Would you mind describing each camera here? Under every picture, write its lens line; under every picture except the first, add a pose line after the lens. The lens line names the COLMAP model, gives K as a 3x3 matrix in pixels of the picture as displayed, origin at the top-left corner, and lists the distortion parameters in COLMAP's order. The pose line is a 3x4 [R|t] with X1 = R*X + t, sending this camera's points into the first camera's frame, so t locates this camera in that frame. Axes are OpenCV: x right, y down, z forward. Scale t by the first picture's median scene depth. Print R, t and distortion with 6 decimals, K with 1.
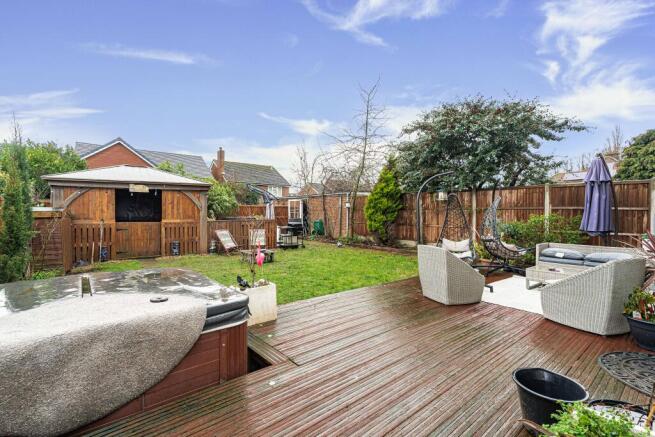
lens RADIAL K [[312.1, 0, 328.7], [0, 312.1, 210.5], [0, 0, 1]] dist [0.000810, 0.000391]
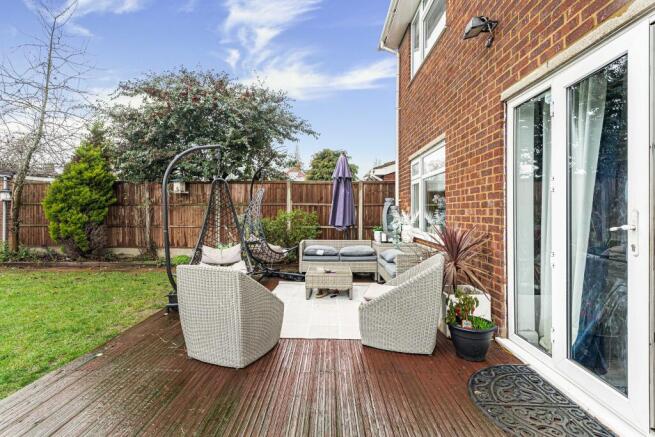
lens RADIAL K [[312.1, 0, 328.7], [0, 312.1, 210.5], [0, 0, 1]] dist [0.000810, 0.000391]
pose [[0.656347, -0.001906, 0.754457, 0.021856], [-0.003139, 0.999981, 0.005257, 0.005228], [-0.754453, -0.005819, 0.656329, 0.199365]]
